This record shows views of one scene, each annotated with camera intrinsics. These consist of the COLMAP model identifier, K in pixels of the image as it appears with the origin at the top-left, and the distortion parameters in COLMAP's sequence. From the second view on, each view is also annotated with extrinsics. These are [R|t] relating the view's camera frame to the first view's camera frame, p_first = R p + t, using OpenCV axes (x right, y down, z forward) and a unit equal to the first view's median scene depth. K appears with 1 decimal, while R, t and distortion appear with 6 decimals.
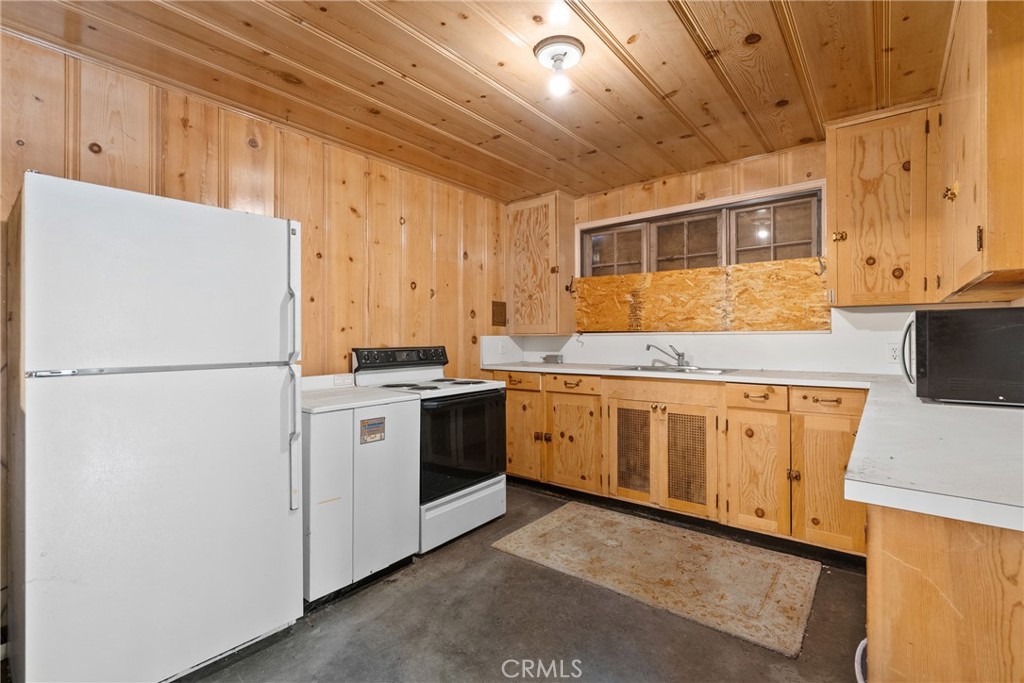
lens RADIAL K [[469.2, 0, 513.3], [0, 469.2, 345.2], [0, 0, 1]] dist [-0.009000, 0.004279]
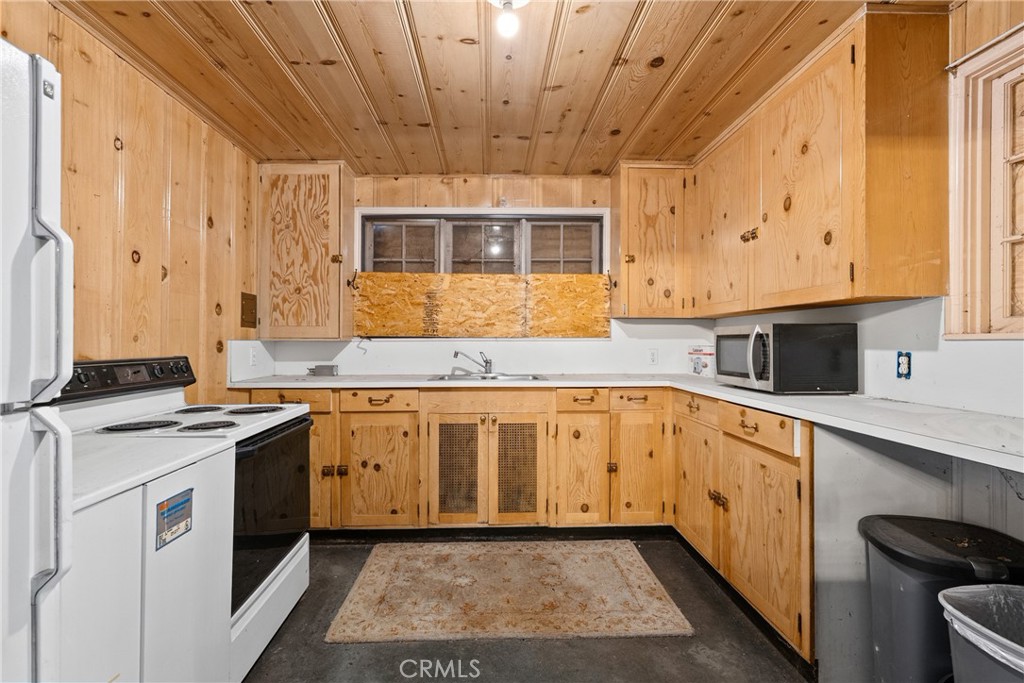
lens RADIAL K [[469.2, 0, 513.3], [0, 469.2, 345.2], [0, 0, 1]] dist [-0.009000, 0.004279]
pose [[0.758667, 0.000326, 0.651479, -0.245447], [0.007800, 0.999924, -0.009584, -0.004049], [-0.651432, 0.012352, 0.758606, 0.240815]]
